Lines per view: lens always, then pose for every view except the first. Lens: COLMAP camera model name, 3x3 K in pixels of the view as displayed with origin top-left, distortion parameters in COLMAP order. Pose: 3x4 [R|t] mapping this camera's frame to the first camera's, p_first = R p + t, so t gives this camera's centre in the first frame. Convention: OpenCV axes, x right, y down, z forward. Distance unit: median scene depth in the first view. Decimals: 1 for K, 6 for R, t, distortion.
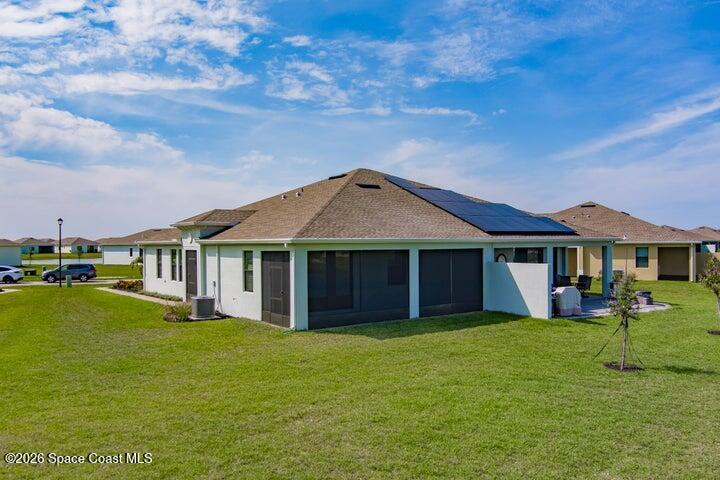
lens RADIAL K [[583.2, 0, 360.0], [0, 583.2, 240.0], [0, 0, 1]] dist [-0.071502, 0.003304]
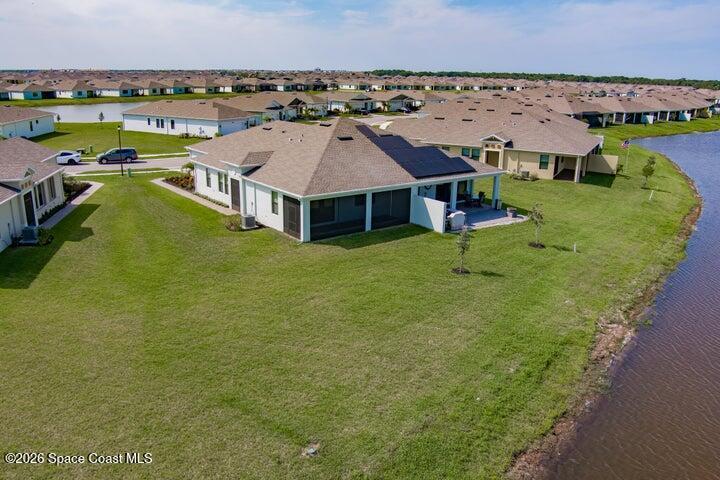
lens RADIAL K [[583.2, 0, 360.0], [0, 583.2, 240.0], [0, 0, 1]] dist [-0.071502, 0.003304]
pose [[0.999294, 0.018055, 0.032955, 0.009098], [-0.027042, 0.954473, 0.297069, -0.365136], [-0.026091, -0.297750, 0.954287, -0.713208]]
